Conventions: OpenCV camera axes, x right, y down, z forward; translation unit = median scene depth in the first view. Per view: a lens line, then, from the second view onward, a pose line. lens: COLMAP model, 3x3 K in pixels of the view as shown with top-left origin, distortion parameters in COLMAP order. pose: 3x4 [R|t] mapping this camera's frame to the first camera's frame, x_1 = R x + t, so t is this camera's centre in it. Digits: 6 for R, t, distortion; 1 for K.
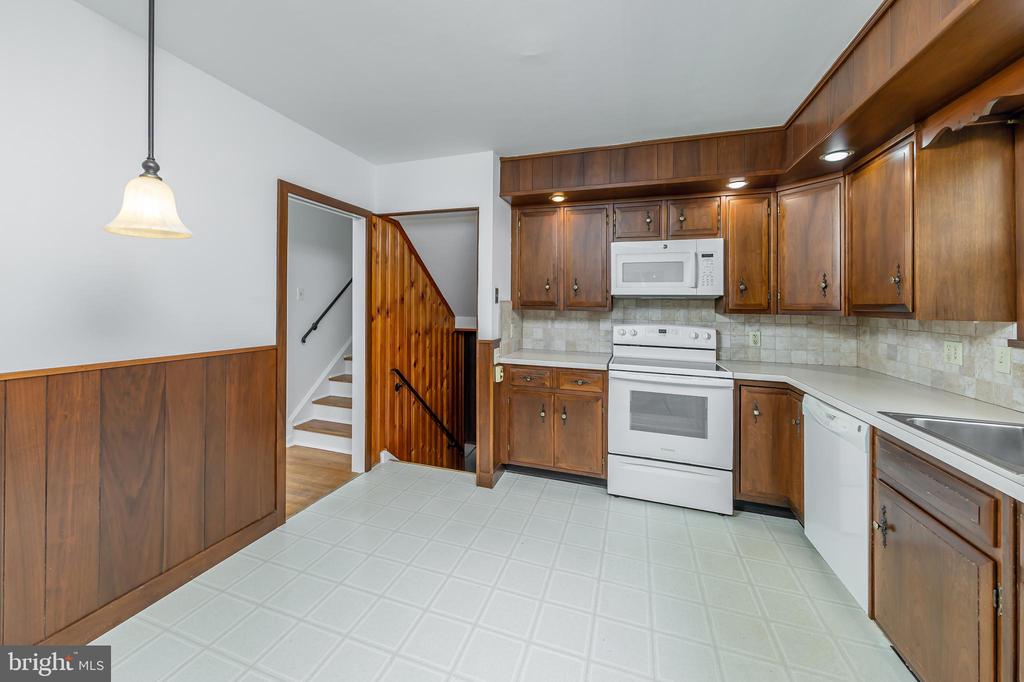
lens RADIAL K [[395.9, 0, 506.1], [0, 395.9, 307.7], [0, 0, 1]] dist [0.000051, -0.000121]
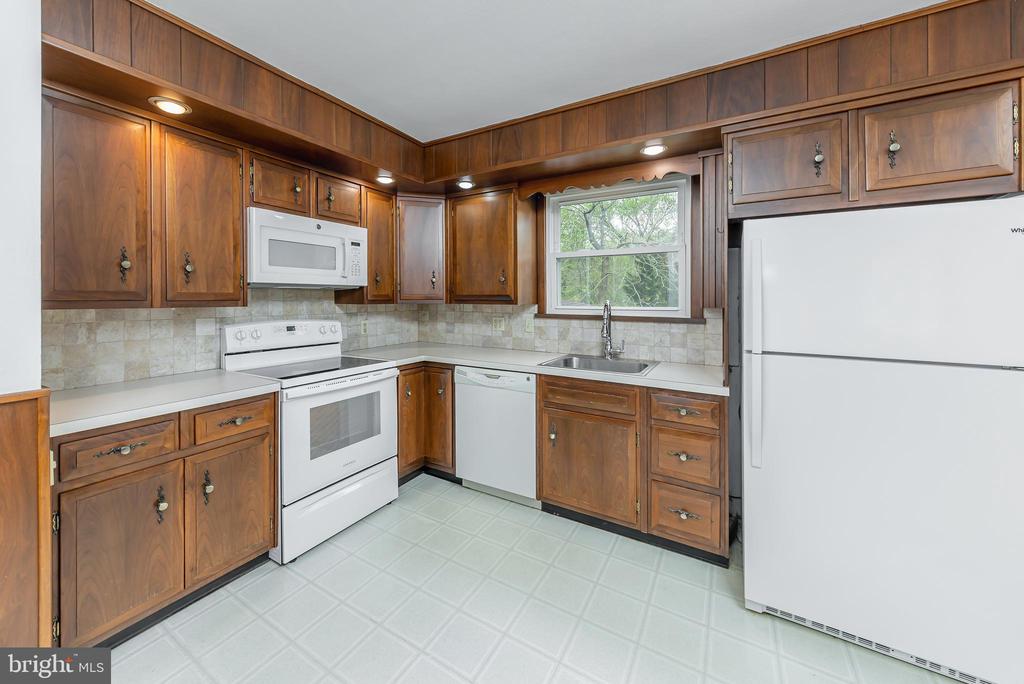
lens RADIAL K [[378.9, 0, 497.9], [0, 378.9, 297.7], [0, 0, 1]] dist [-0.000424, -0.000171]
pose [[0.220852, -0.013201, 0.975218, -0.308174], [0.008235, 0.999898, 0.011670, -0.010821], [-0.975273, 0.005453, 0.220938, 0.469157]]
